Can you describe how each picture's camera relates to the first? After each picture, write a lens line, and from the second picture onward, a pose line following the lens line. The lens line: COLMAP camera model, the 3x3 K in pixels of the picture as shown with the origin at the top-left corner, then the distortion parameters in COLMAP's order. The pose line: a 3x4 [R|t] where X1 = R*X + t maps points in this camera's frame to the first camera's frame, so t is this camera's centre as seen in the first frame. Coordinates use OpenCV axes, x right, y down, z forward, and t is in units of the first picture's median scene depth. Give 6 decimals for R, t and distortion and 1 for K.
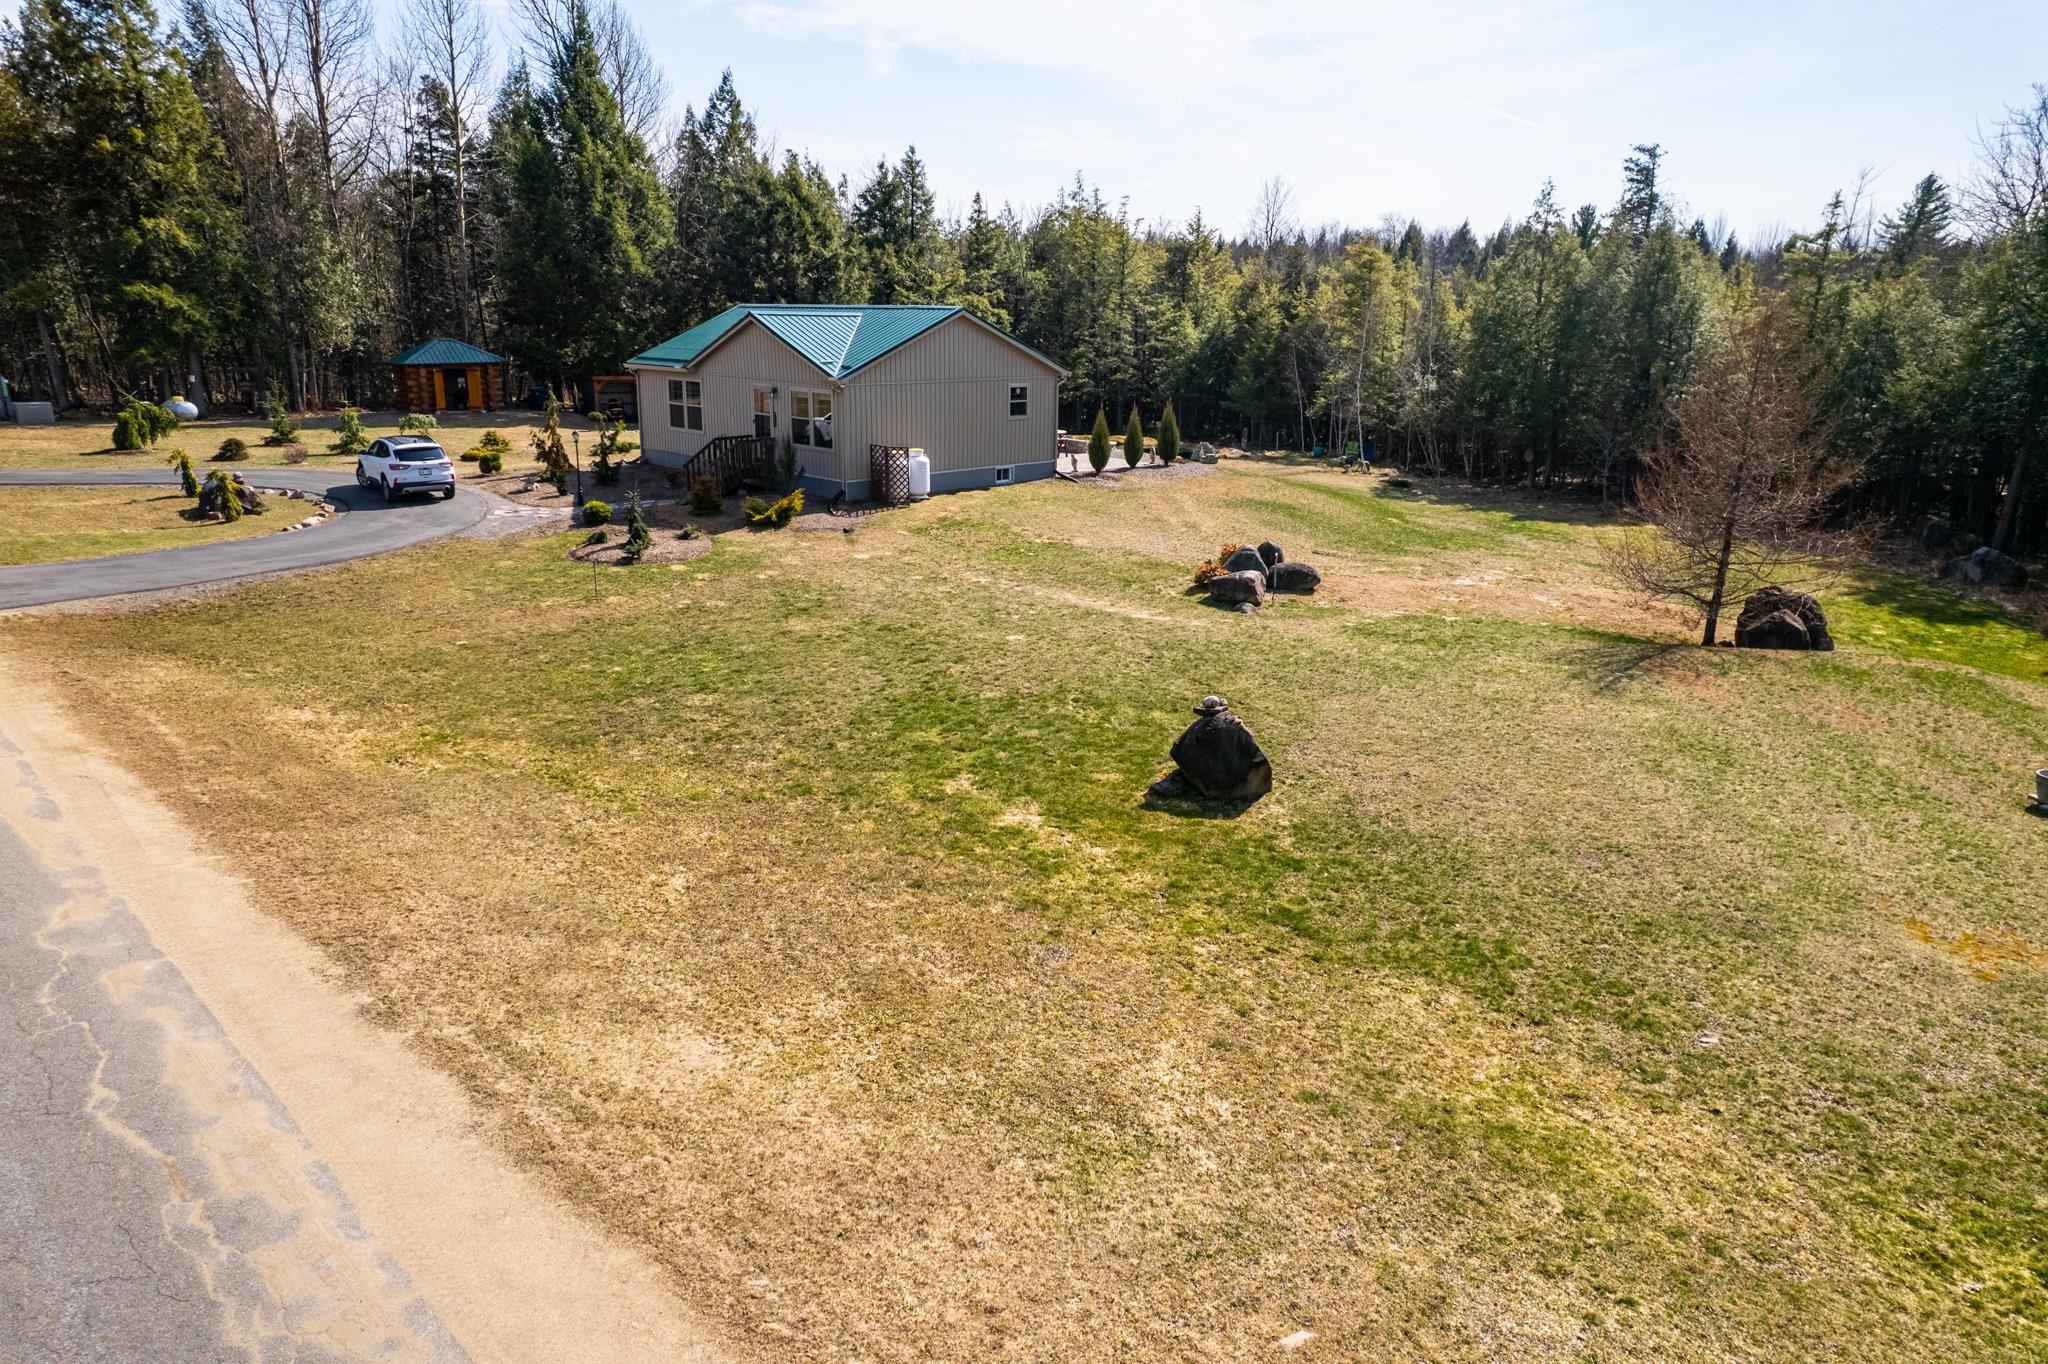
lens RADIAL K [[1311.3, 0, 1021.4], [0, 1311.3, 687.2], [0, 0, 1]] dist [-0.082164, 0.076148]
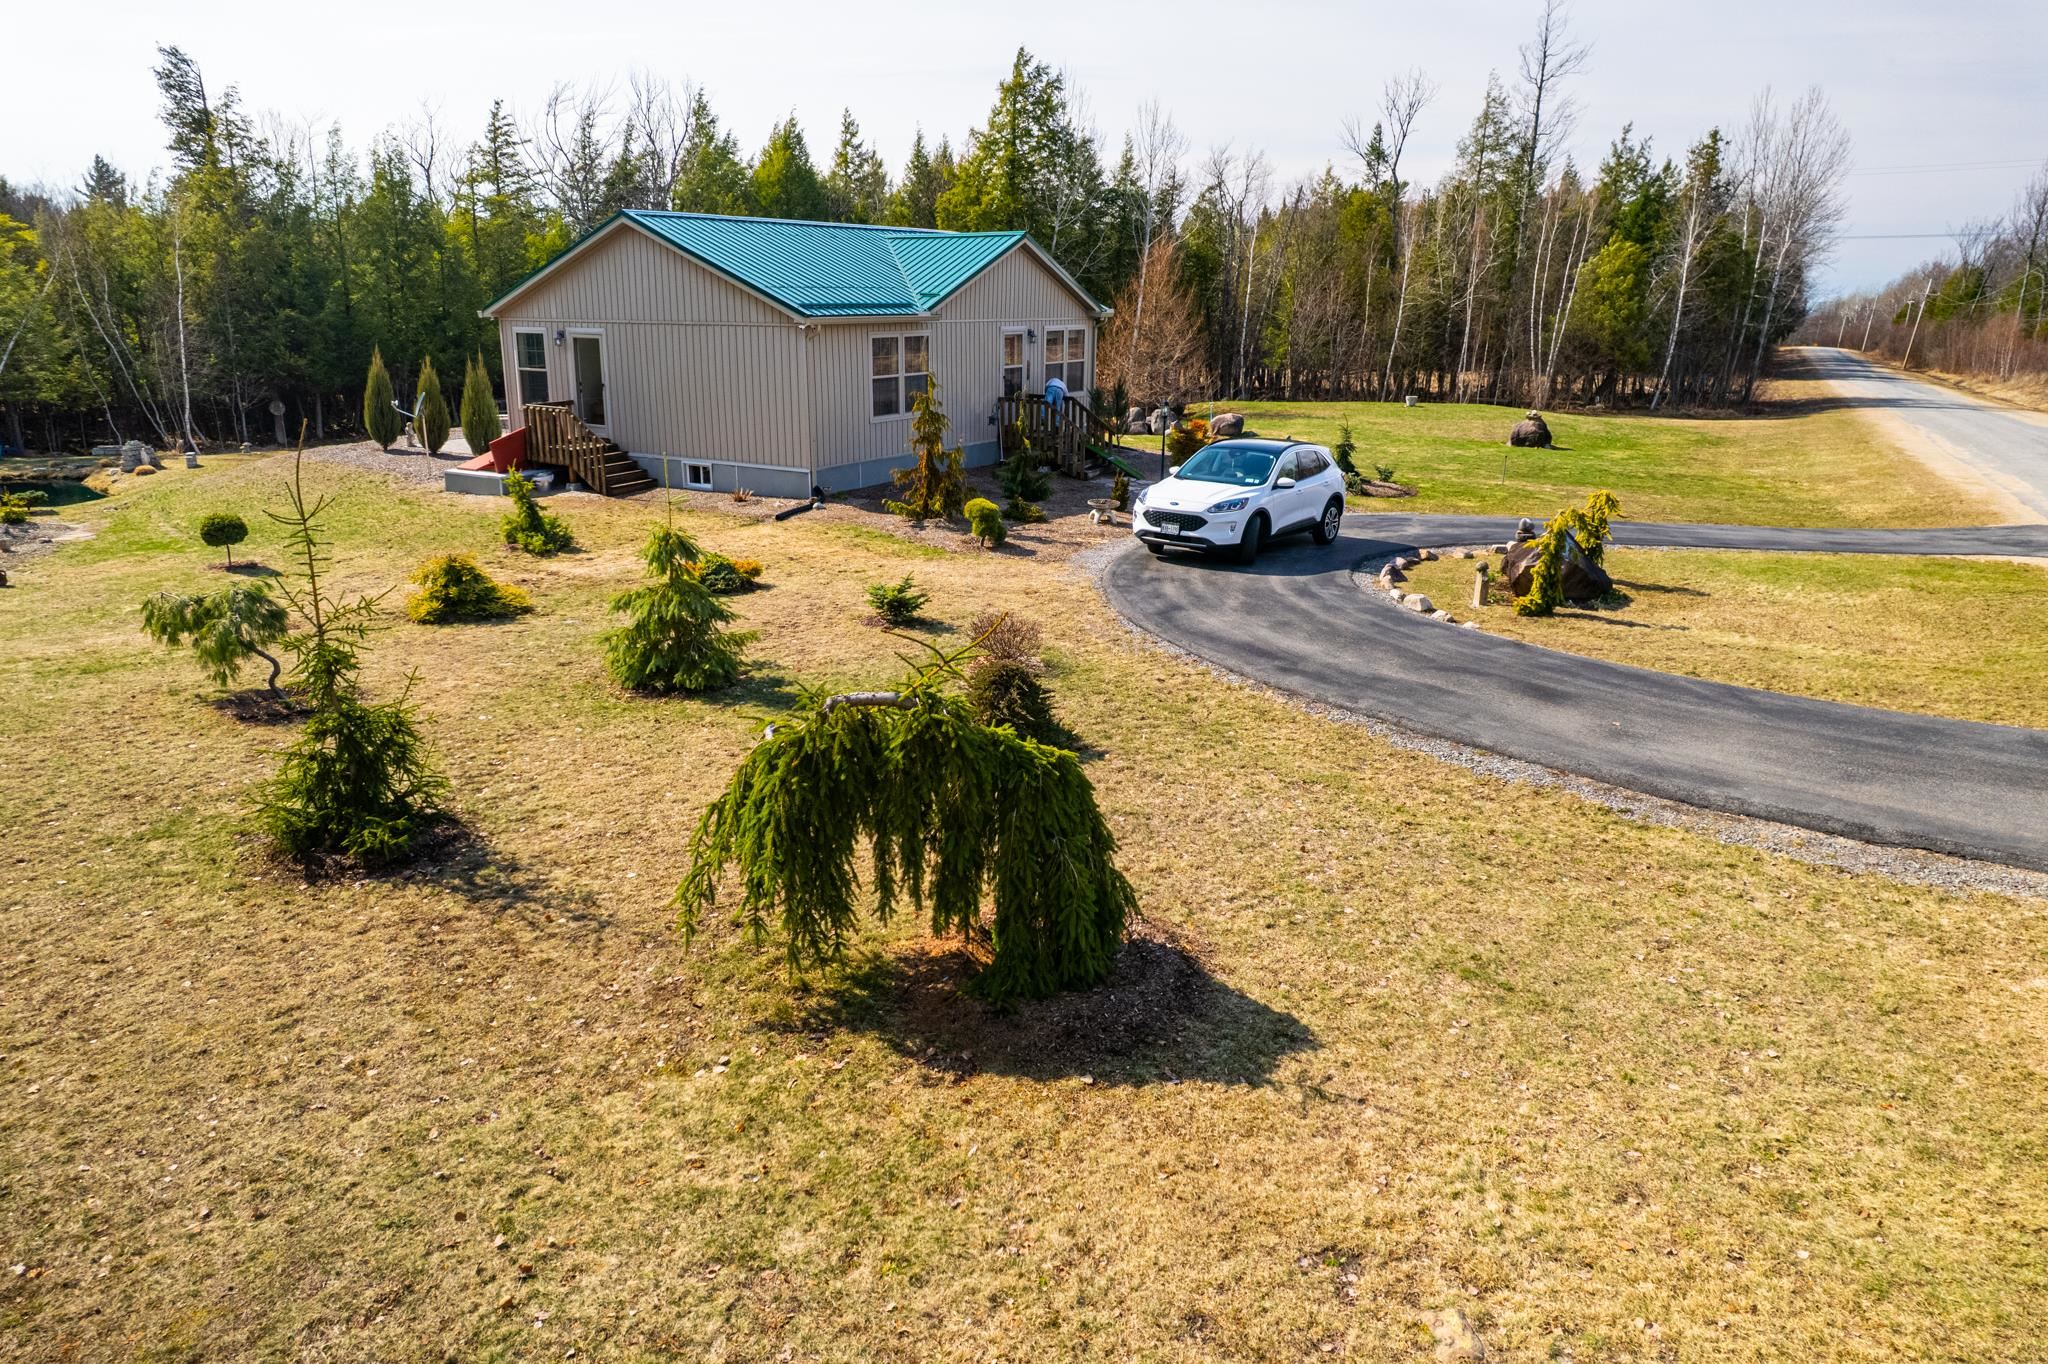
lens RADIAL K [[1311.3, 0, 1021.4], [0, 1311.3, 687.2], [0, 0, 1]] dist [-0.082164, 0.076148]
pose [[-0.253130, -0.300517, 0.919573, -0.565225], [0.254427, 0.896390, 0.362976, -0.186472], [-0.933377, 0.325845, -0.150443, 0.687335]]
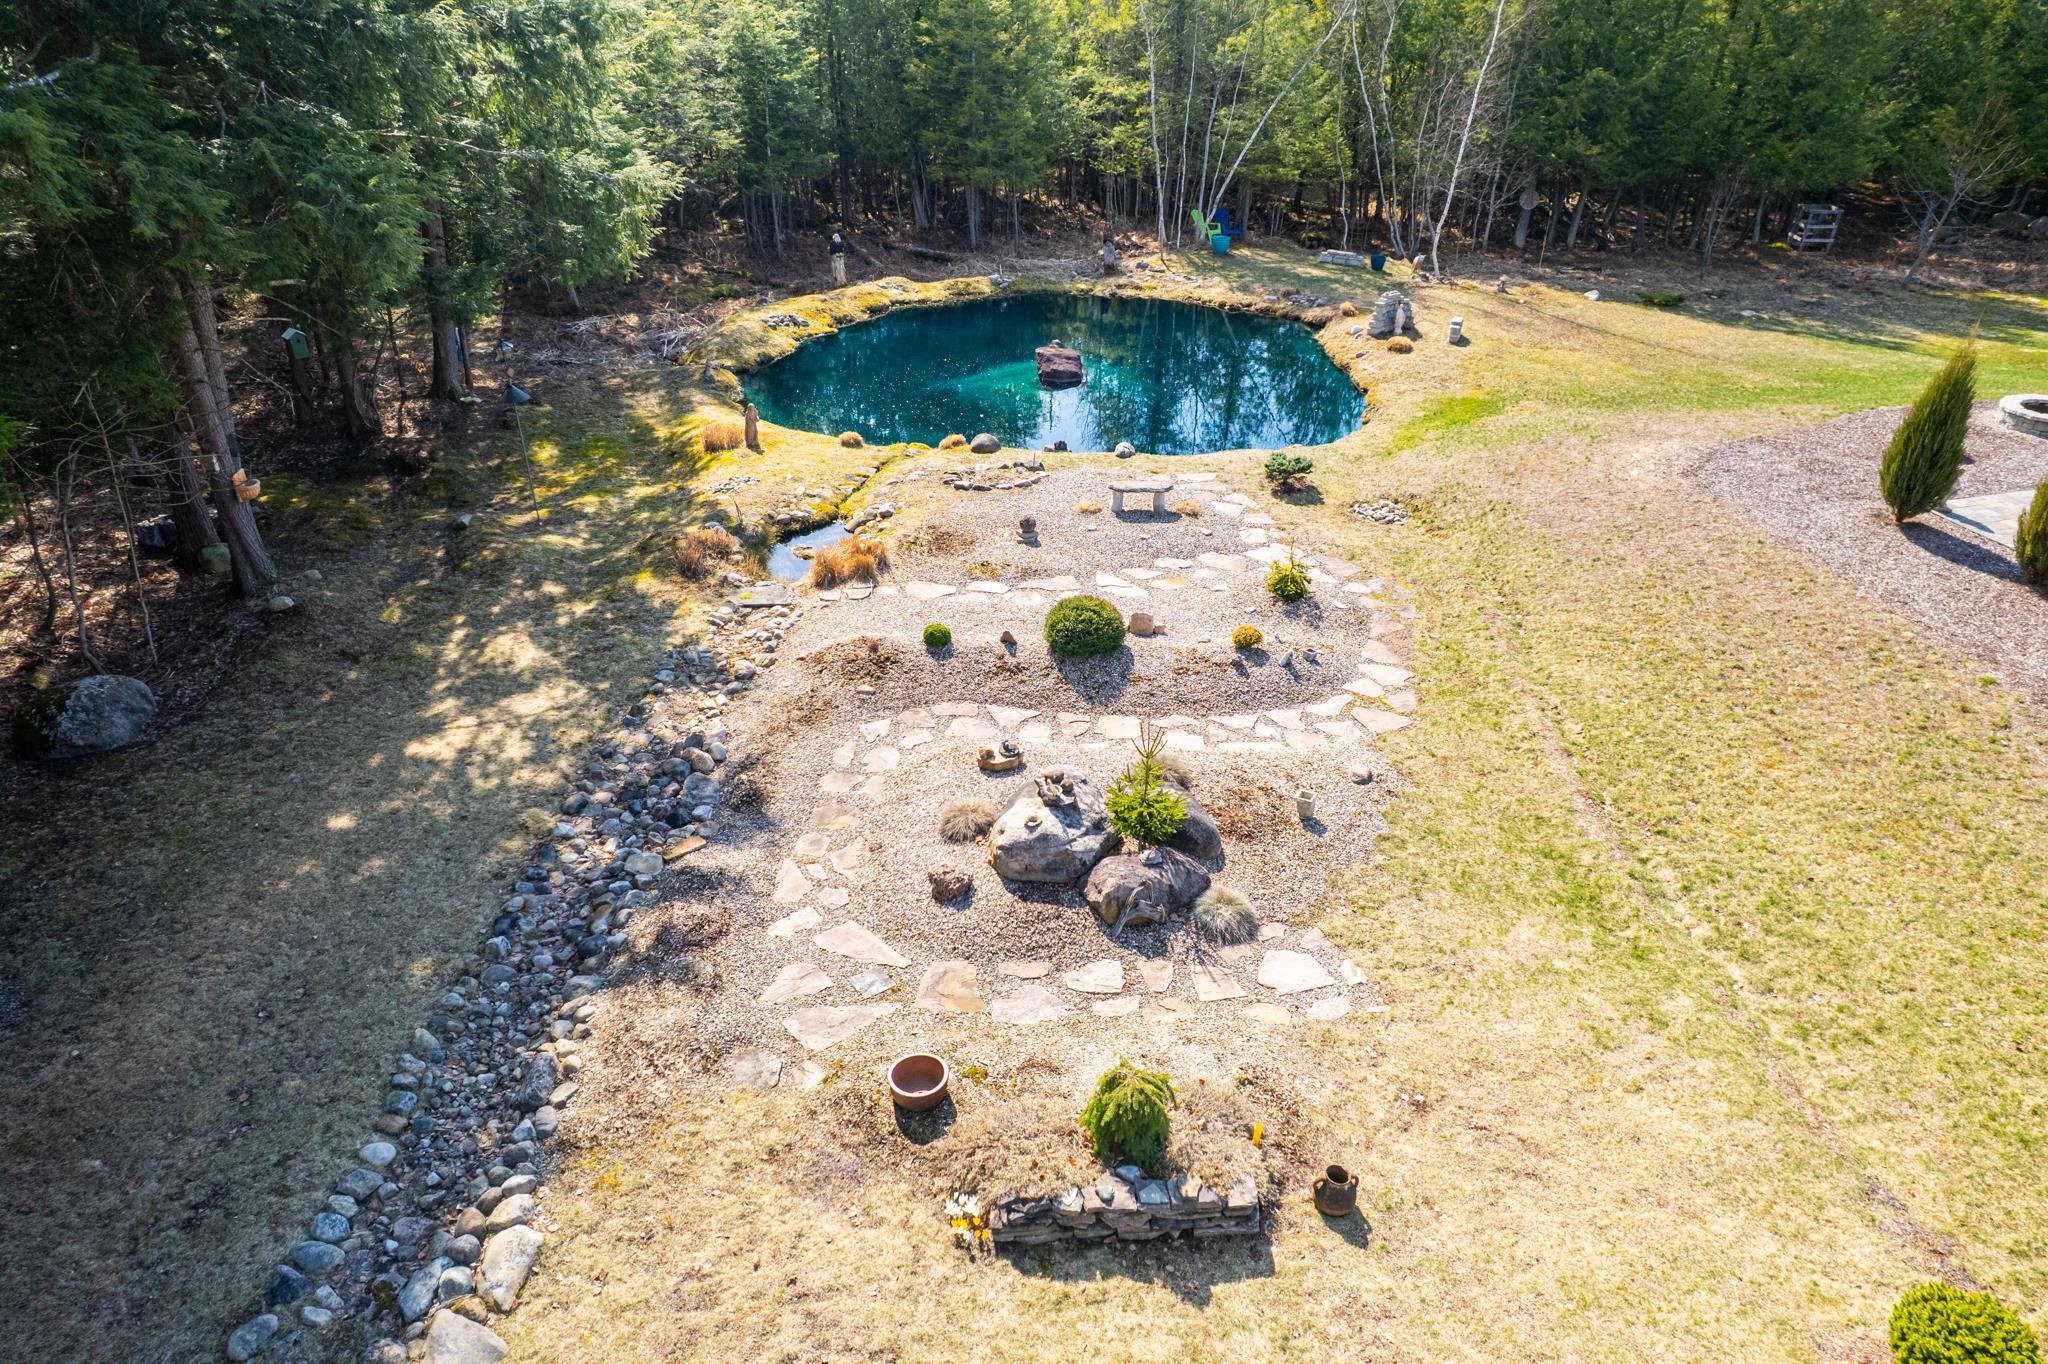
lens RADIAL K [[1311.3, 0, 1021.4], [0, 1311.3, 687.2], [0, 0, 1]] dist [-0.082164, 0.076148]
pose [[0.497005, -0.452814, 0.740233, -0.313454], [0.241206, 0.891524, 0.383411, -0.256315], [-0.833550, -0.012009, 0.552313, 0.811302]]
